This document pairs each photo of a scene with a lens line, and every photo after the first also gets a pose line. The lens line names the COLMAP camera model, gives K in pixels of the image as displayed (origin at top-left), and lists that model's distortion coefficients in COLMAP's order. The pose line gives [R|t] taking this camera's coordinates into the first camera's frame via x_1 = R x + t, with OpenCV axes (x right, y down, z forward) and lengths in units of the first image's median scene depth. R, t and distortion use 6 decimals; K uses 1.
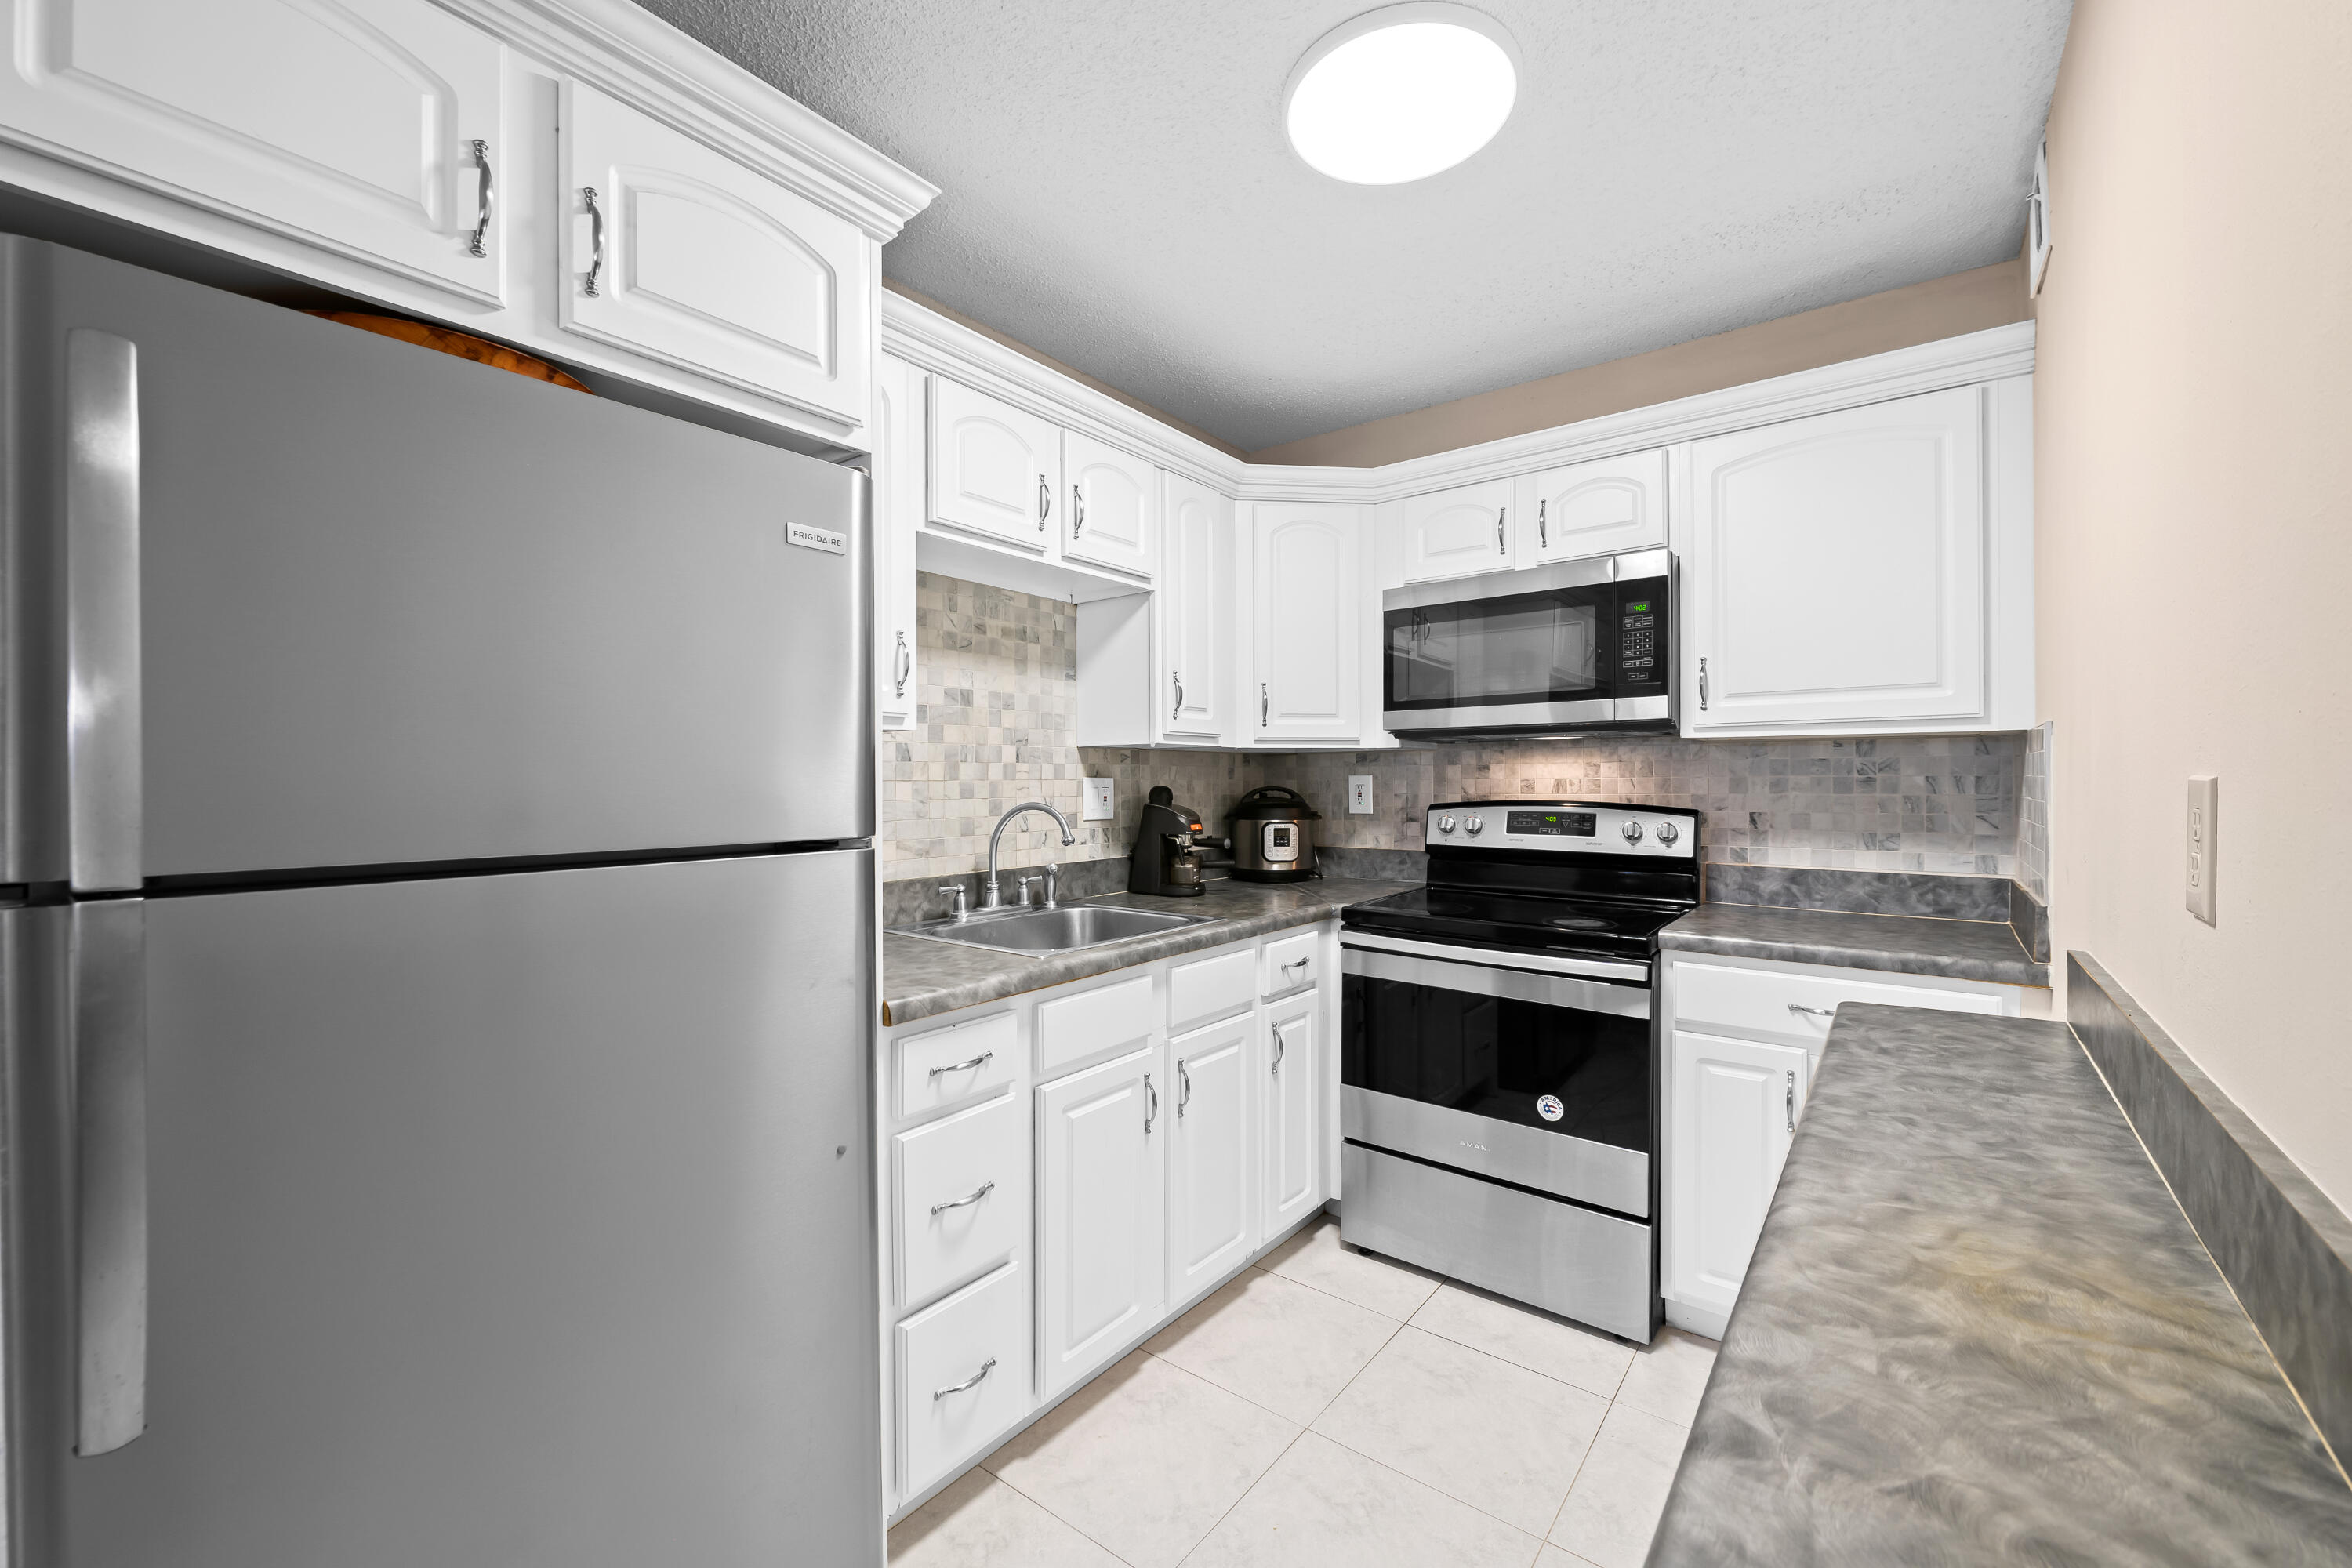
lens RADIAL K [[948.6, 0, 1176.0], [0, 948.6, 784.0], [0, 0, 1]] dist [0.000324, -0.004371]
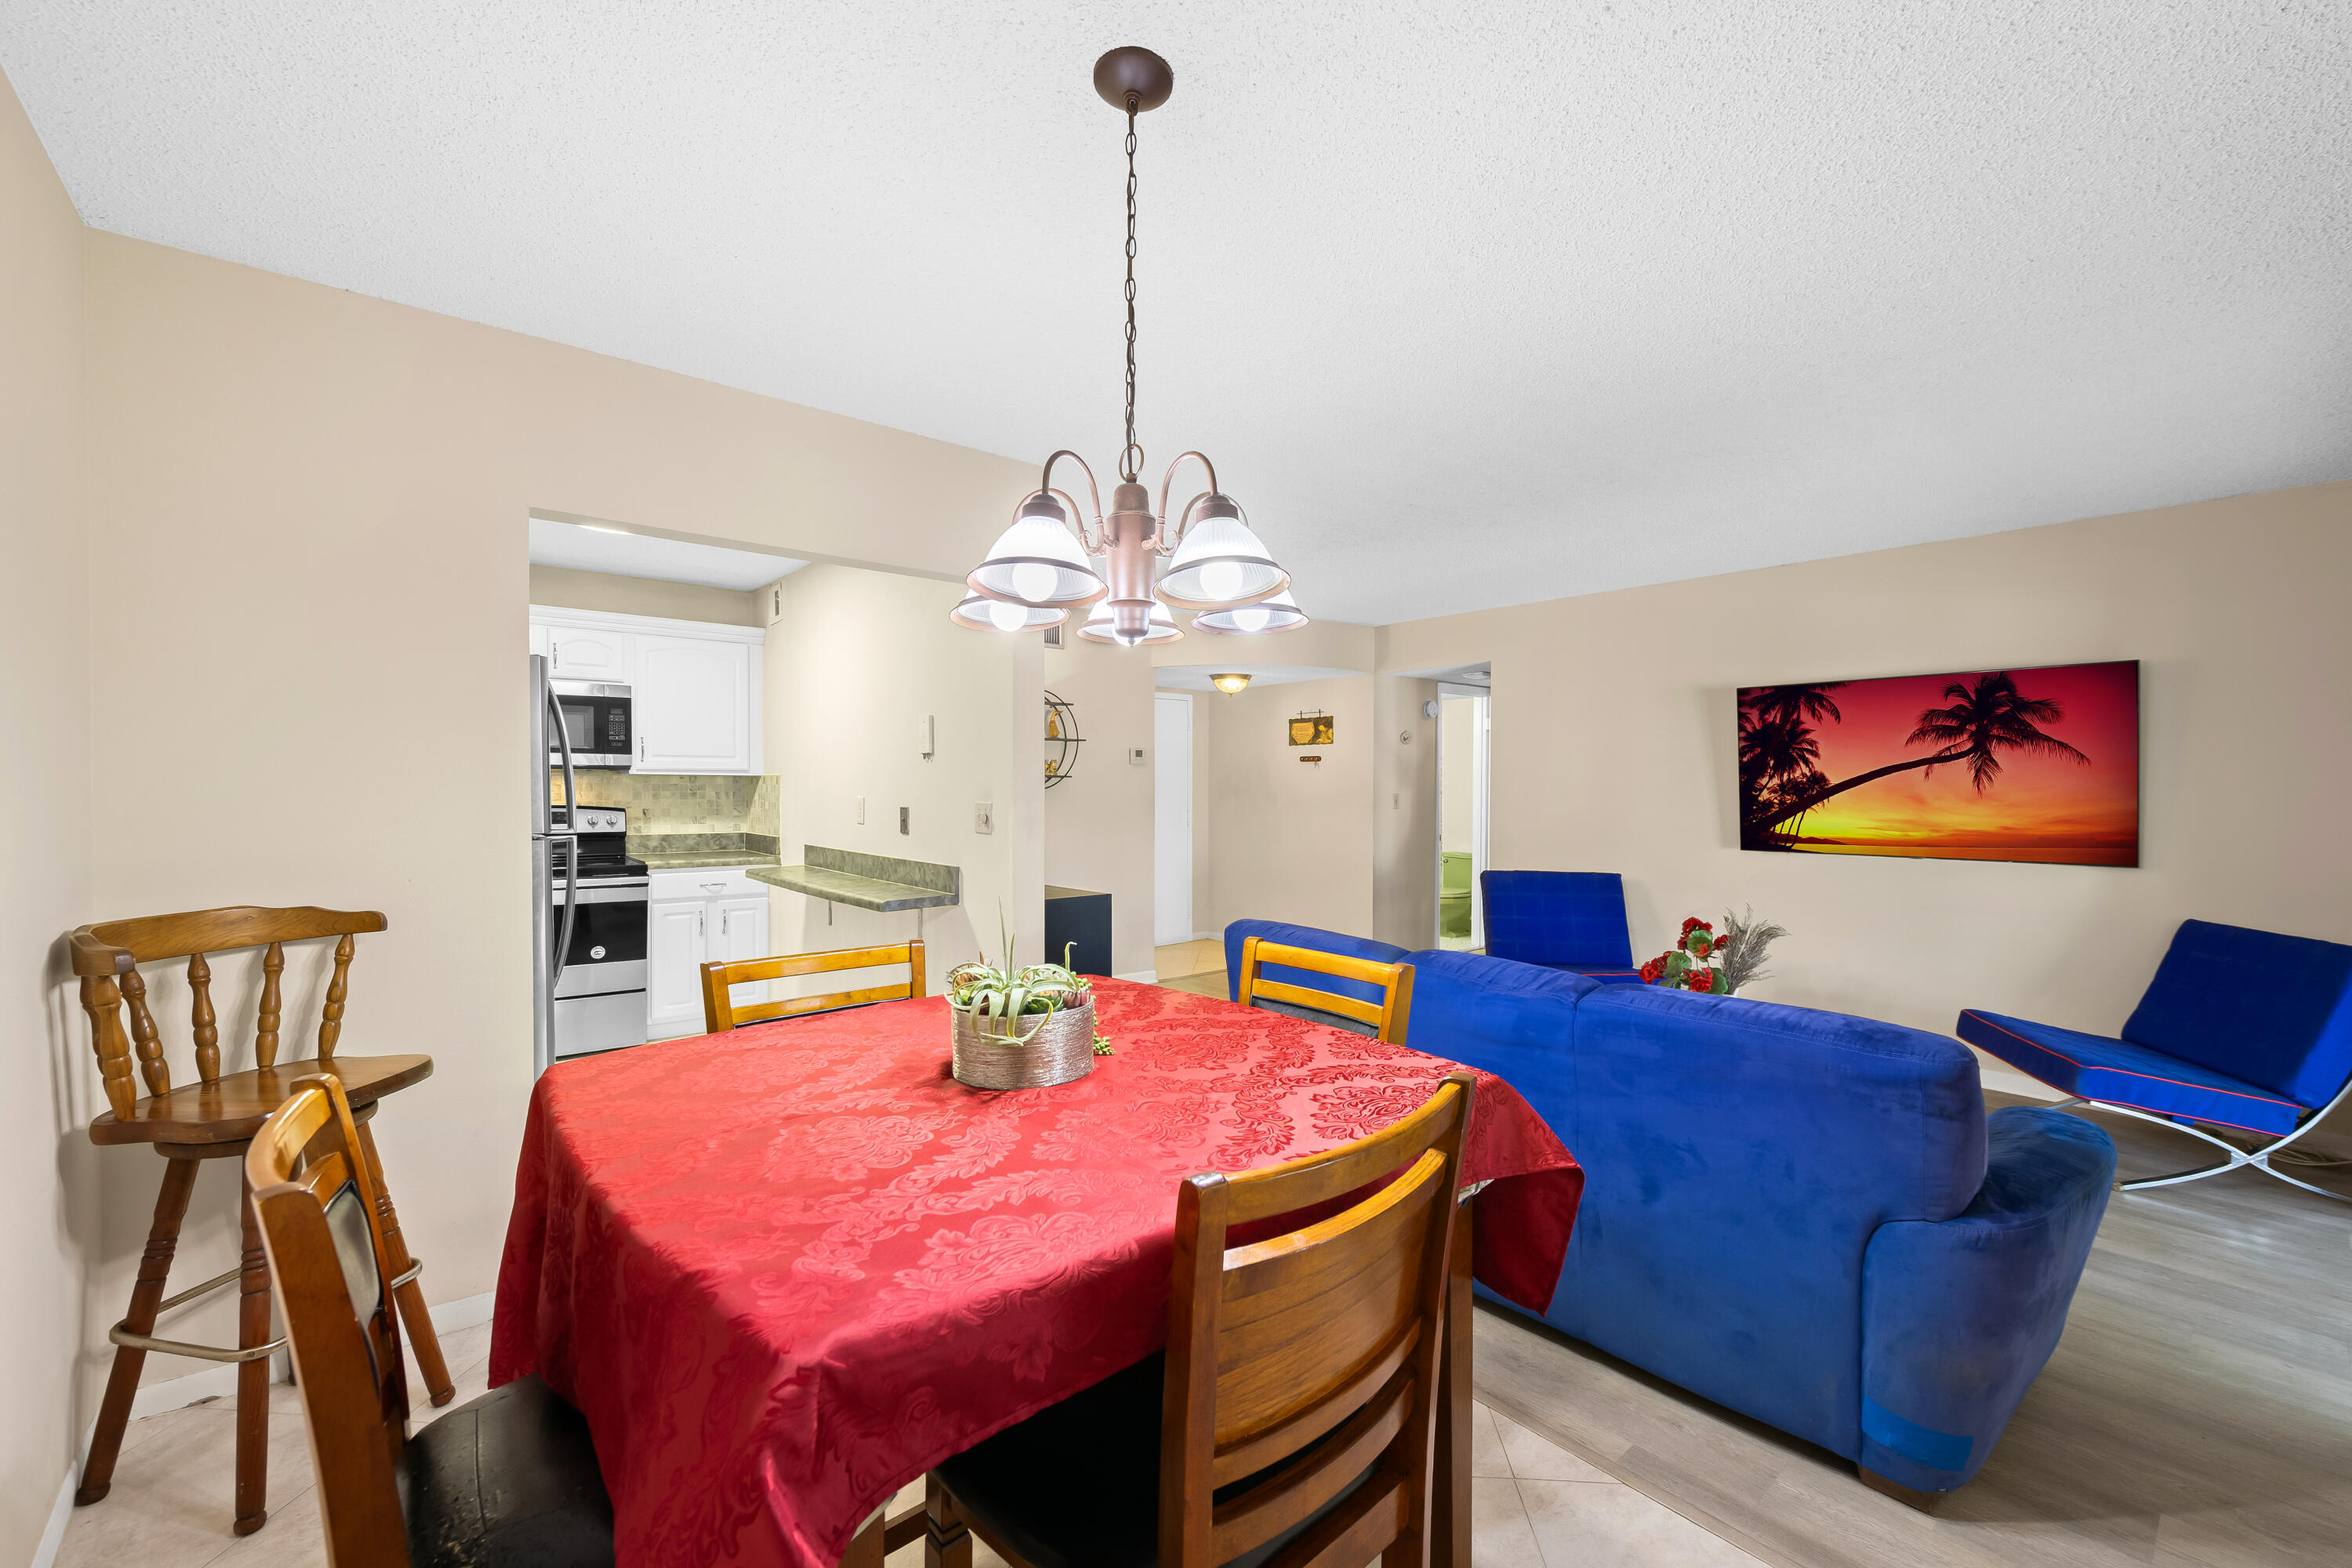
lens RADIAL K [[948.6, 0, 1176.0], [0, 948.6, 784.0], [0, 0, 1]] dist [0.000324, -0.004371]
pose [[0.221172, 0.002384, 0.975232, -1.236932], [-0.002597, 0.999995, -0.001855, -0.025457], [-0.975231, -0.002123, 0.221177, -0.637008]]
